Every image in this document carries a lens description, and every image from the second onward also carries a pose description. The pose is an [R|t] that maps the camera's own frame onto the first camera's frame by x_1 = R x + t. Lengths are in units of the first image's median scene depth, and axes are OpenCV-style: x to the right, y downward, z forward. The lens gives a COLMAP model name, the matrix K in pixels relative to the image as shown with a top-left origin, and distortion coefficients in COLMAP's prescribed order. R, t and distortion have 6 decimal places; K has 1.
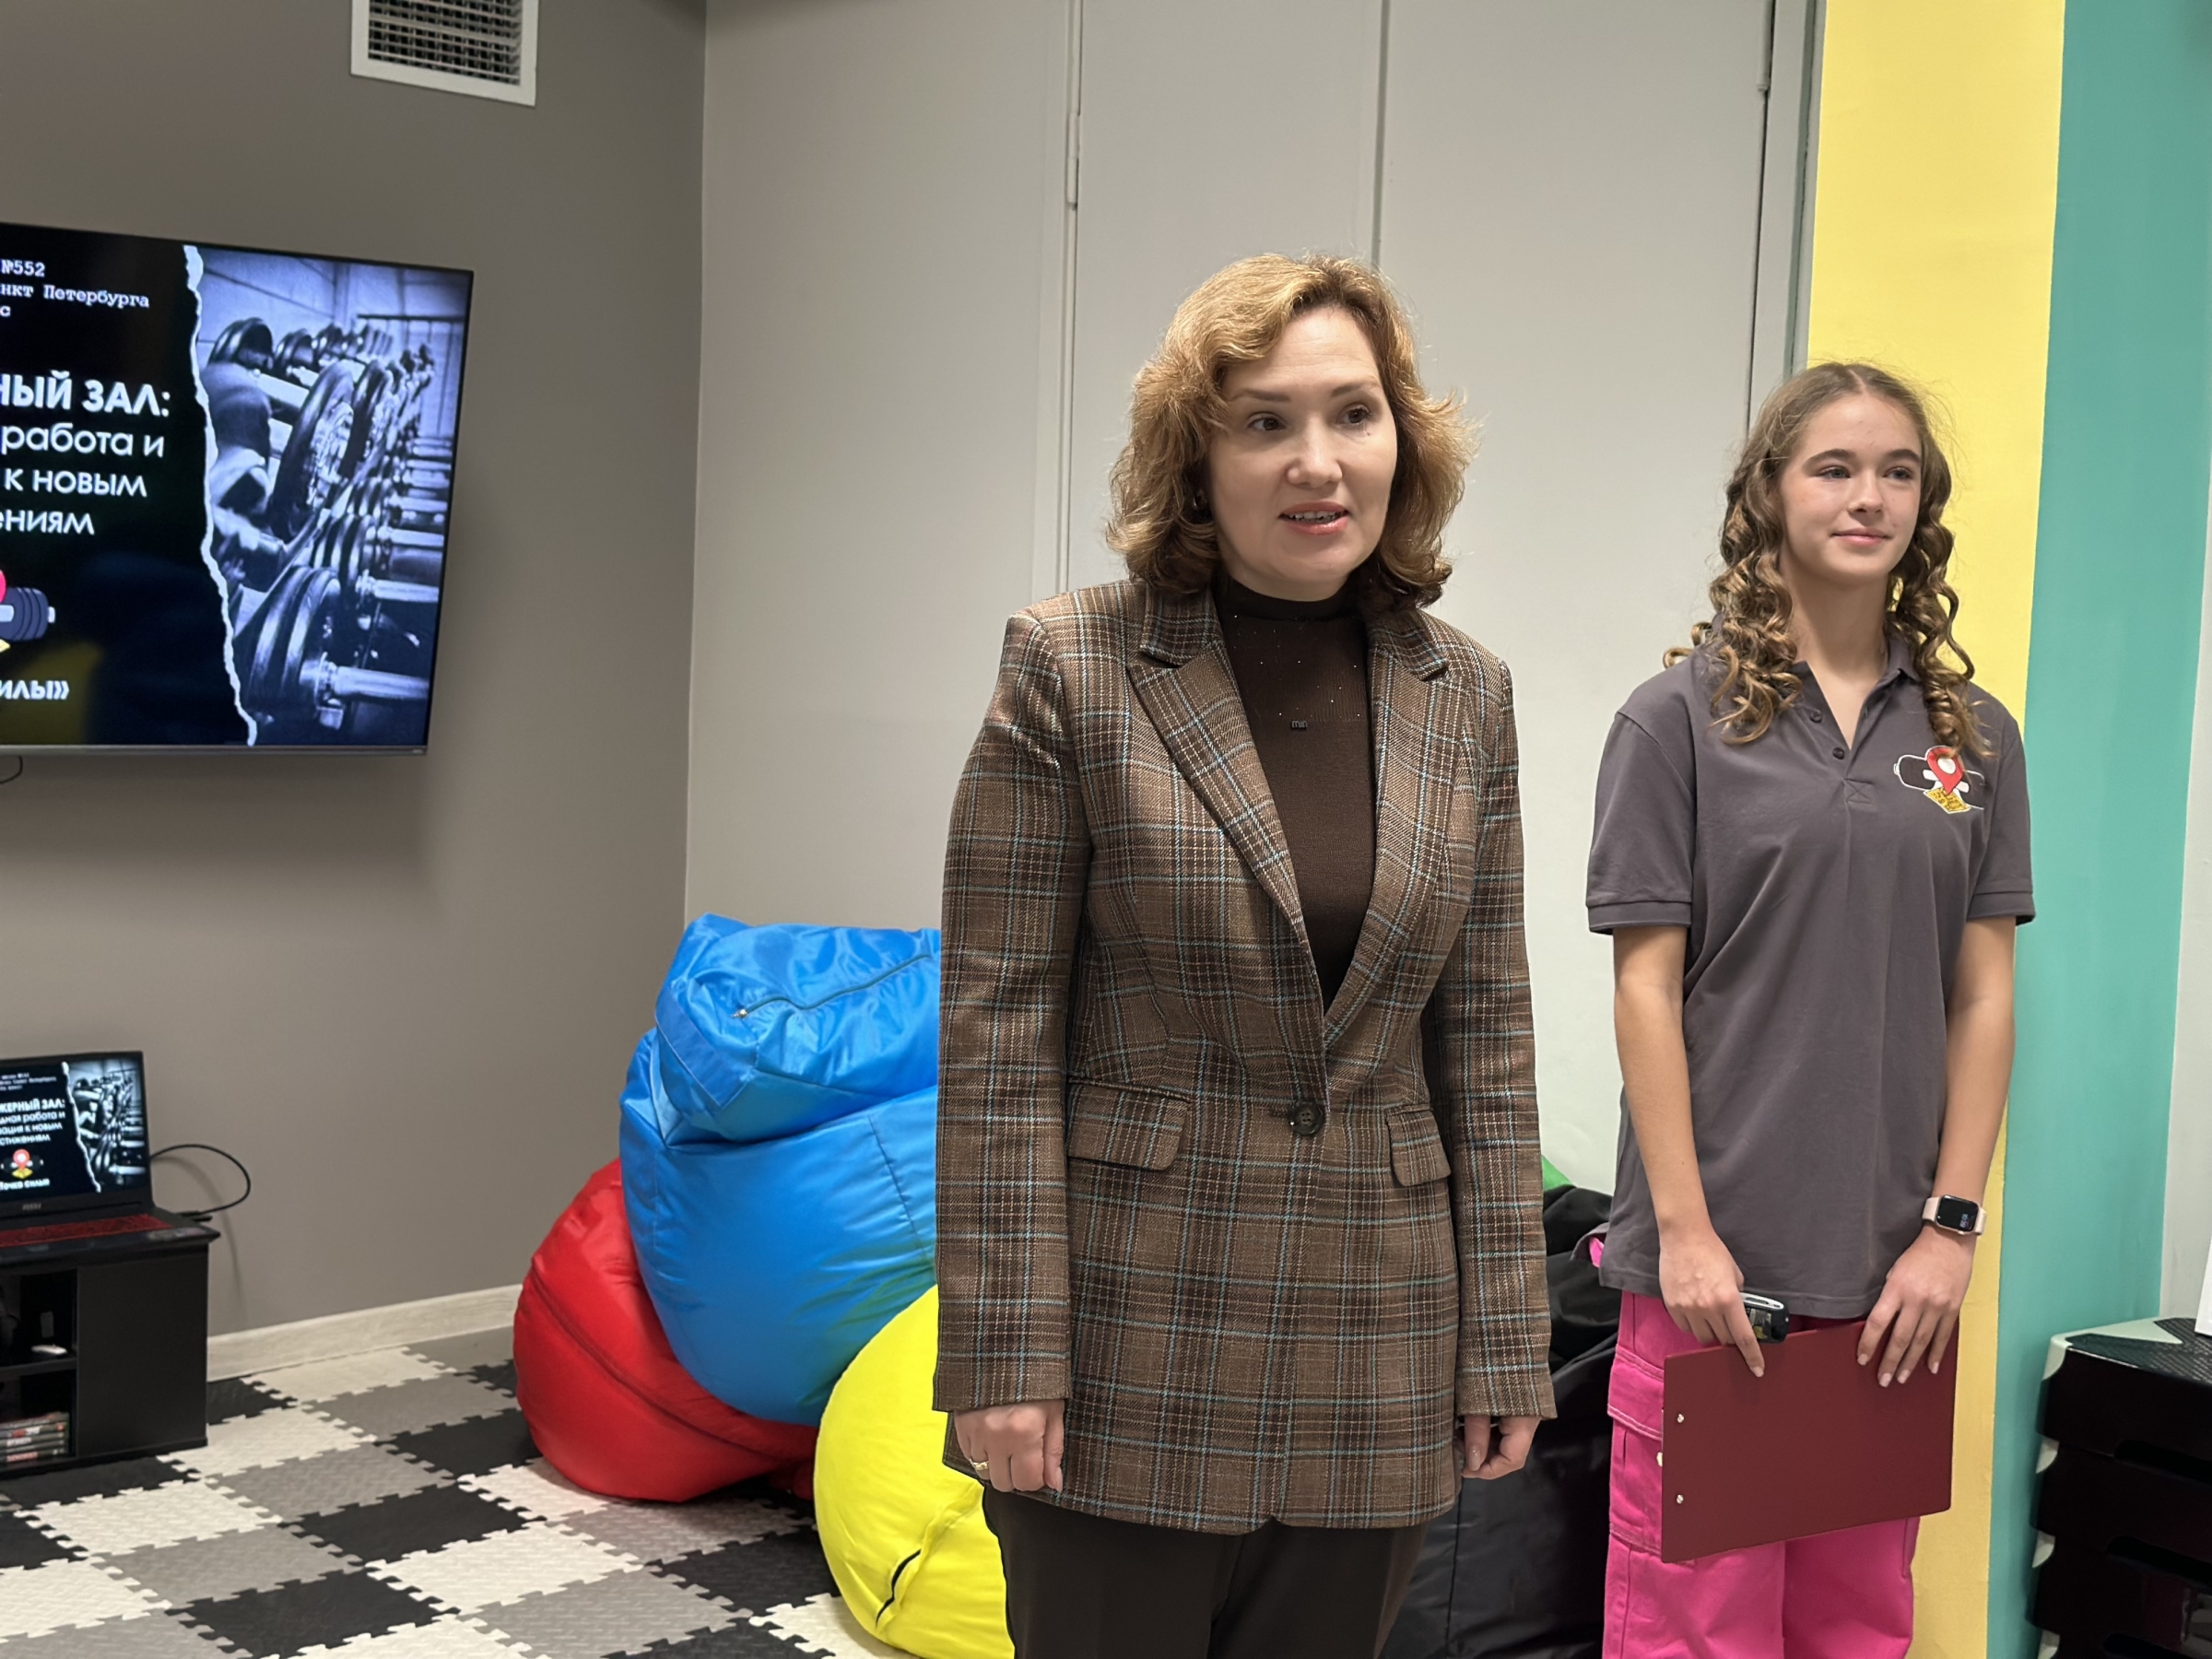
lens RADIAL K [[3185.7, 0, 1106.0], [0, 3185.7, 829.5], [0, 0, 1]] dist [0.345812, -1.228688]
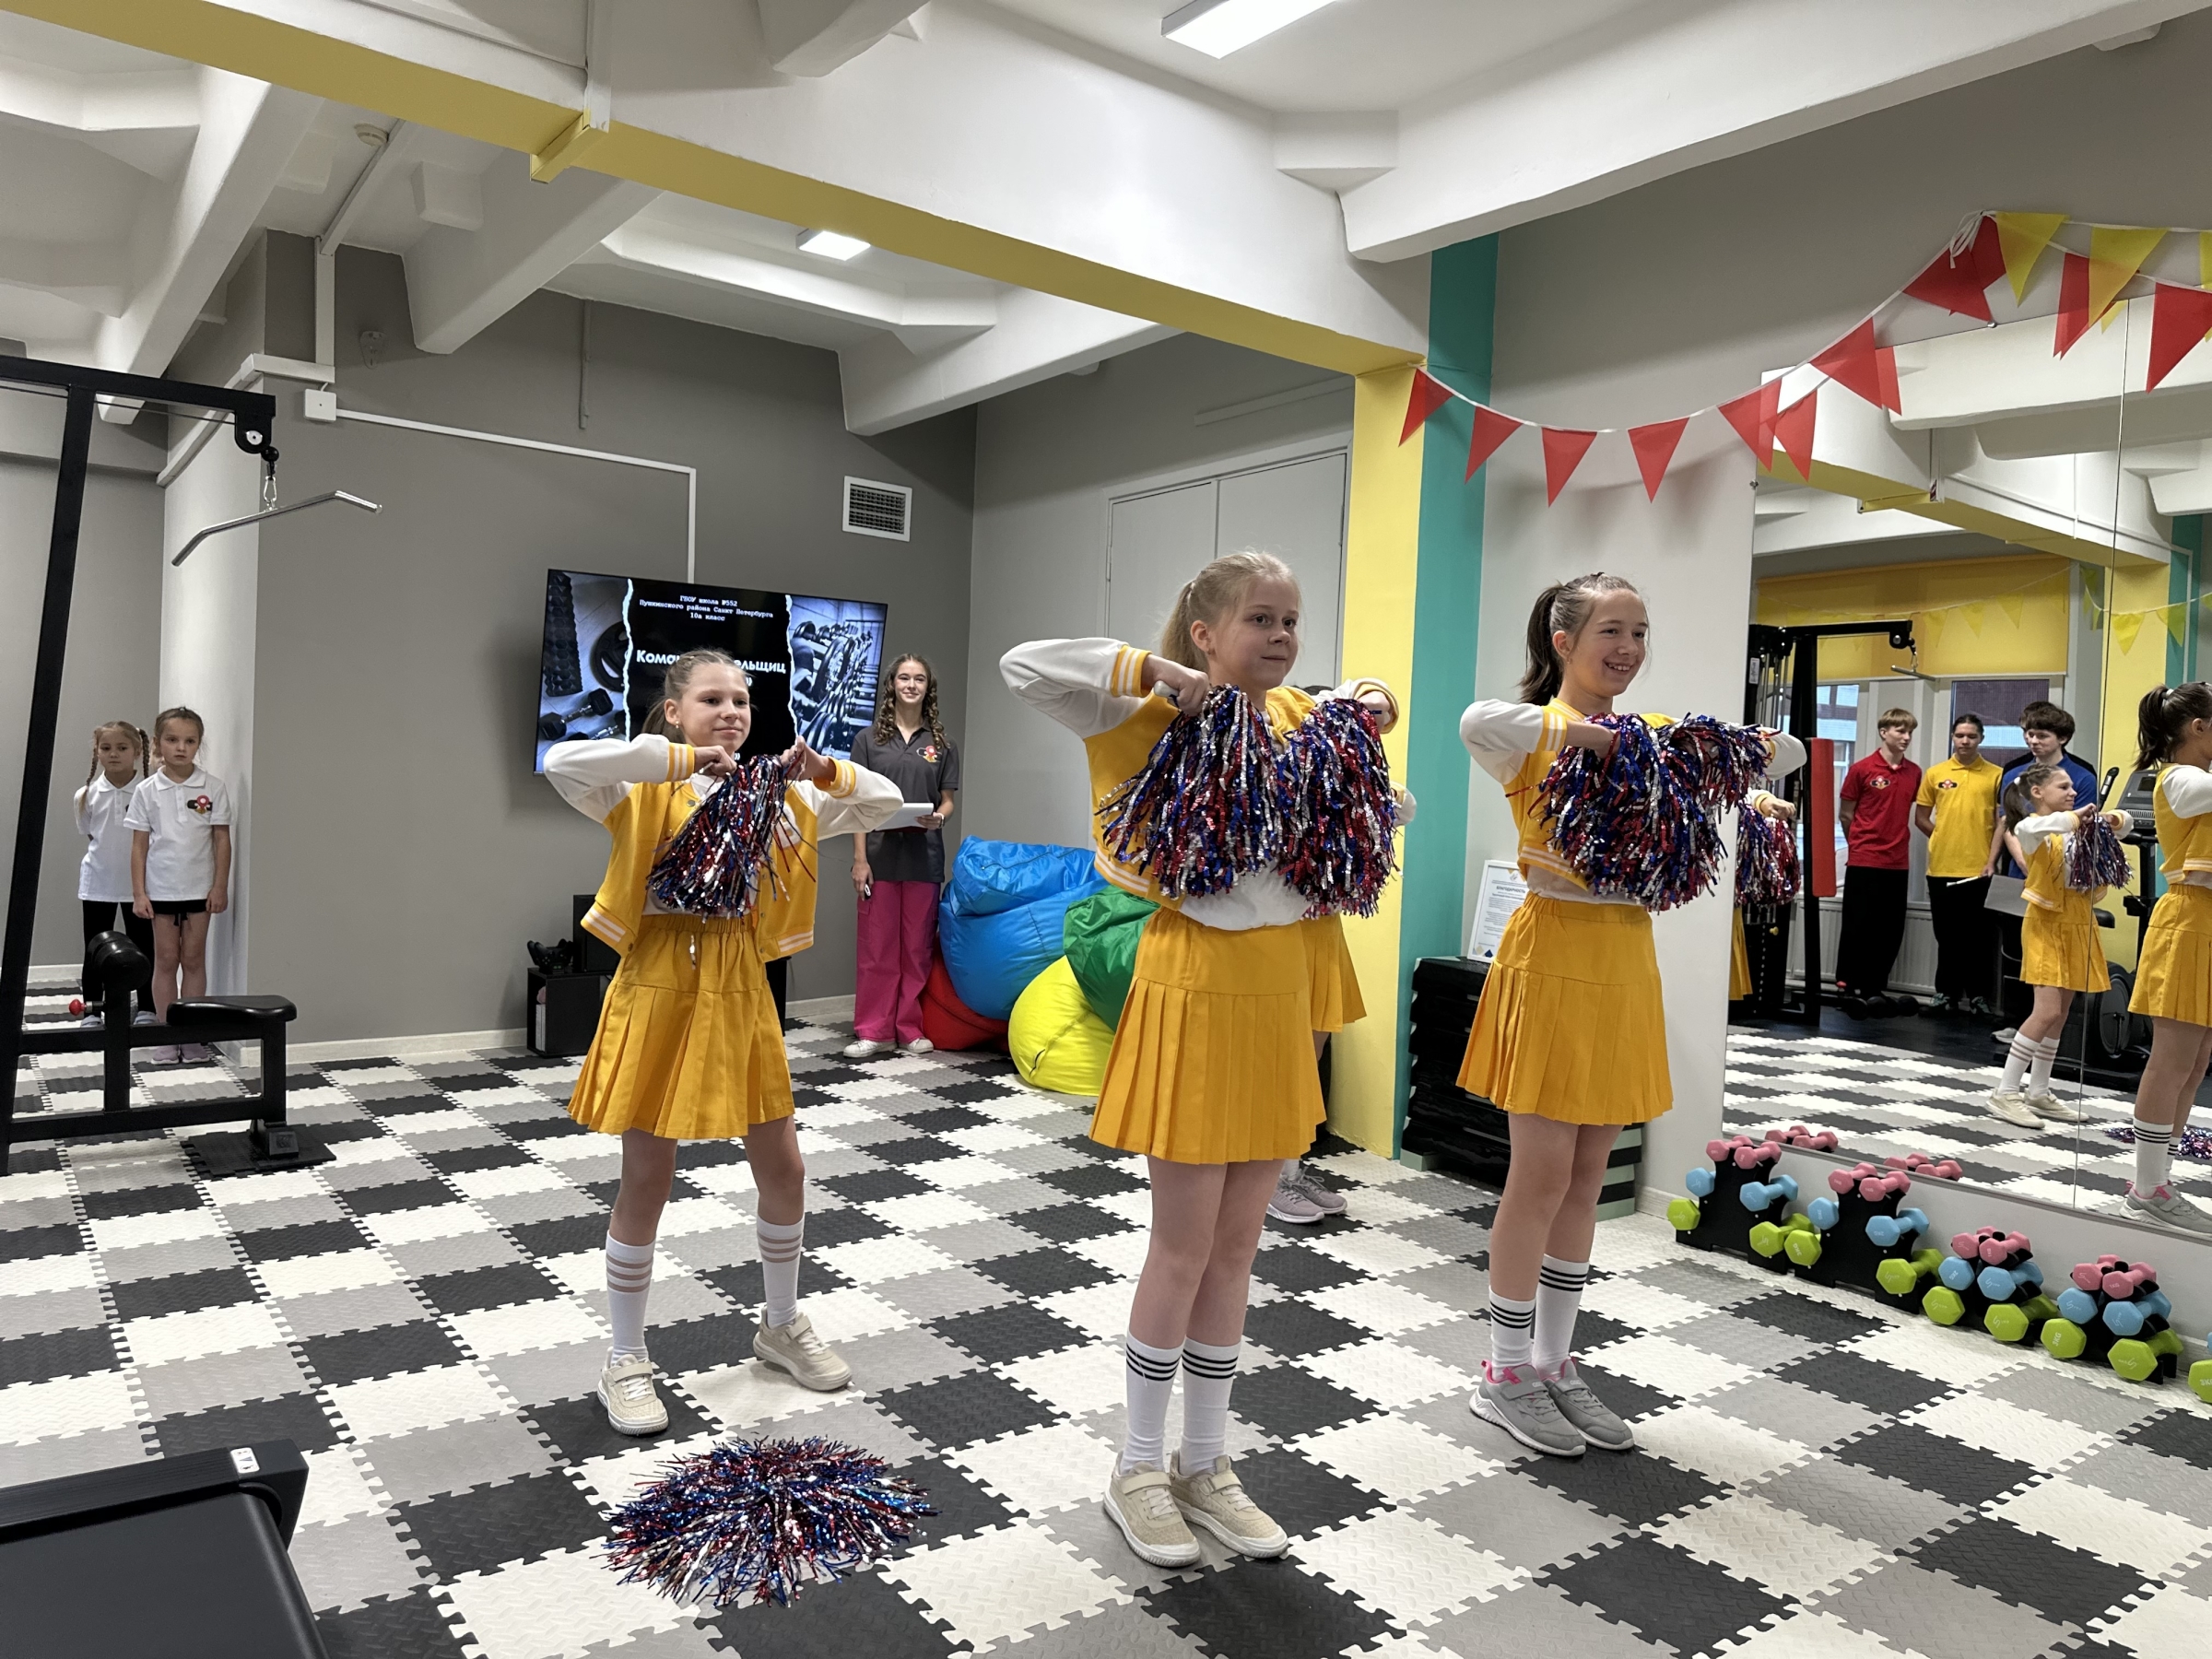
lens RADIAL K [[1551.5, 0, 1108.3], [0, 1551.5, 842.6], [0, 0, 1]] dist [0.050460, -0.058501]
pose [[0.999453, 0.007495, -0.032215, 0.032795], [-0.008095, 0.999796, -0.018526, 0.050682], [0.032069, 0.018777, 0.999309, -0.293072]]
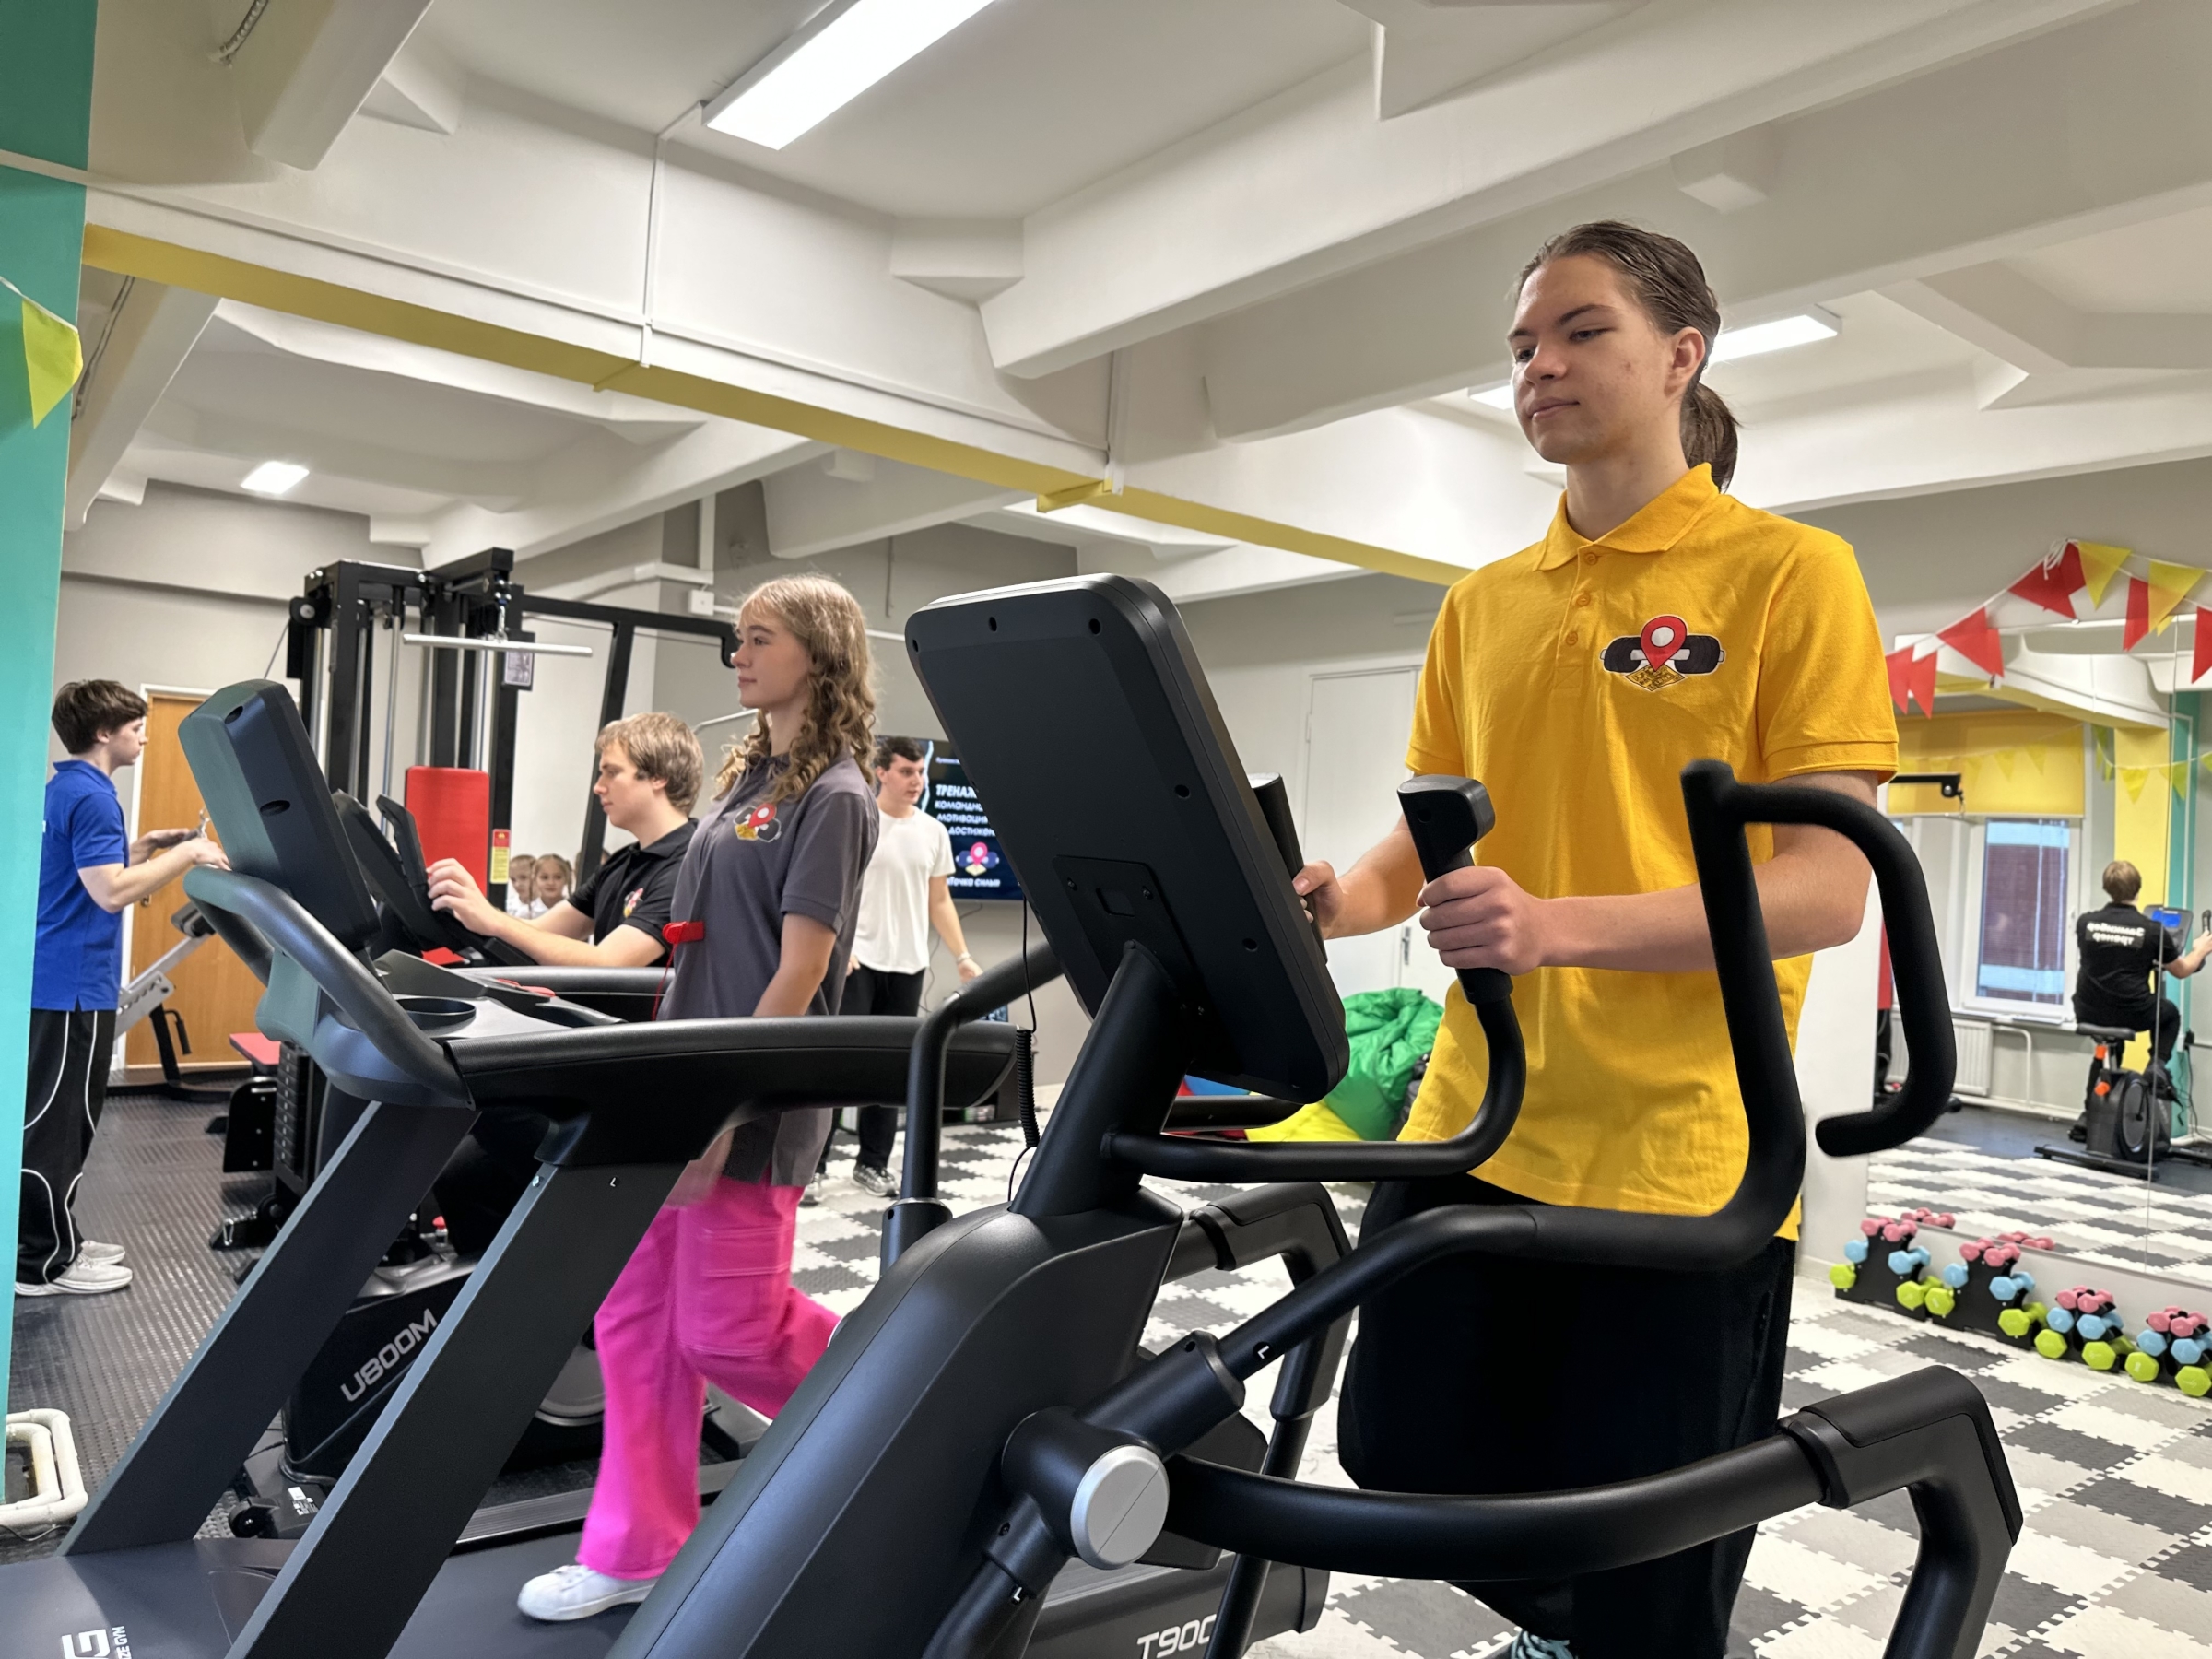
lens RADIAL K [[1551.5, 0, 1108.3], [0, 1551.5, 842.6], [0, 0, 1]] dist [0.050460, -0.058501]
pose [[0.999557, 0.023478, -0.018265, -0.179805], [-0.024541, 0.997877, -0.060324, 0.008324], [0.016810, 0.060745, 0.998012, -0.559638]]
